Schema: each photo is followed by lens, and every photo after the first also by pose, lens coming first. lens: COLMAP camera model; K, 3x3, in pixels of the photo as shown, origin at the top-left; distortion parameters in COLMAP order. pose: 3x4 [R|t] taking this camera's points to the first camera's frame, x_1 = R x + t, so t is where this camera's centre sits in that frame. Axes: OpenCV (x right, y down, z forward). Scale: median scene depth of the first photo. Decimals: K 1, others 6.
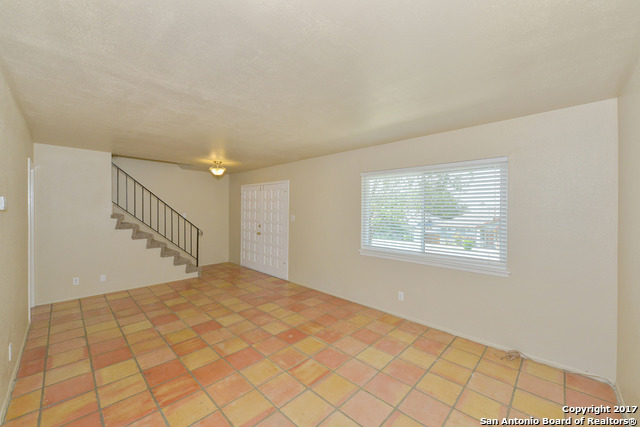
lens RADIAL K [[252.9, 0, 318.3], [0, 252.9, 208.2], [0, 0, 1]] dist [-0.007058, -0.001190]
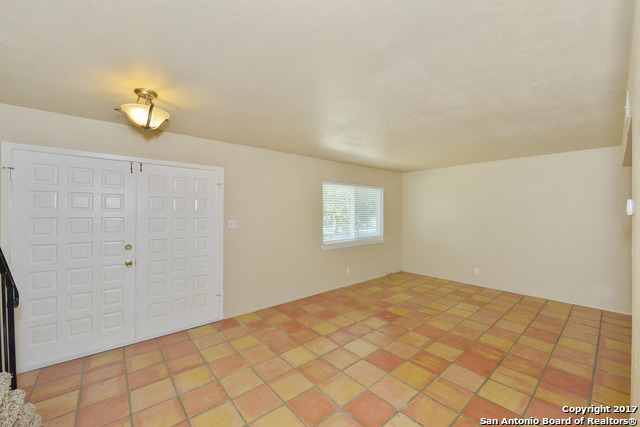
lens RADIAL K [[252.9, 0, 325.3], [0, 252.9, 210.8], [0, 0, 1]] dist [-0.007058, -0.001190]
pose [[0.084402, -0.003745, 0.996425, -1.214292], [-0.004831, 0.999980, 0.004168, -0.003722], [-0.996420, -0.005166, 0.084382, 1.087499]]
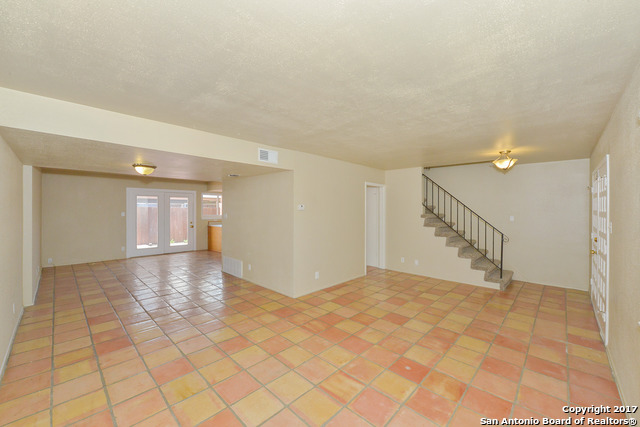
lens RADIAL K [[252.9, 0, 321.9], [0, 252.9, 213.8], [0, 0, 1]] dist [-0.007058, -0.001190]
pose [[0.005653, 0.013021, -0.999899, 0.620644], [-0.000698, 0.999915, 0.013017, 0.004584], [0.999984, 0.000624, 0.005662, 0.652606]]
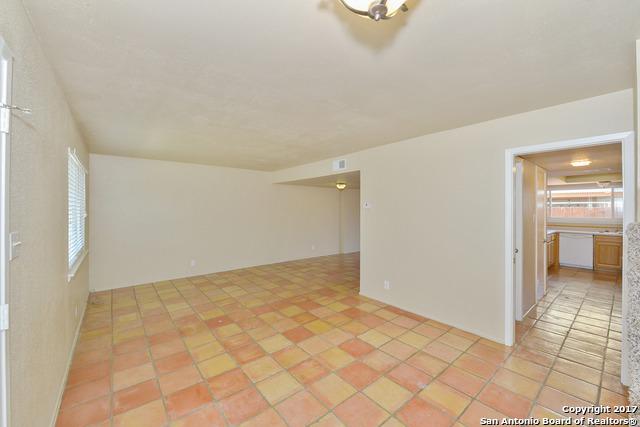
lens RADIAL K [[252.9, 0, 317.1], [0, 252.9, 209.5], [0, 0, 1]] dist [-0.007058, -0.001190]
pose [[-0.993181, -0.007157, 0.116360, -0.595361], [-0.007177, 0.999974, 0.000246, 0.011067], [-0.116359, -0.000590, -0.993207, 1.856281]]
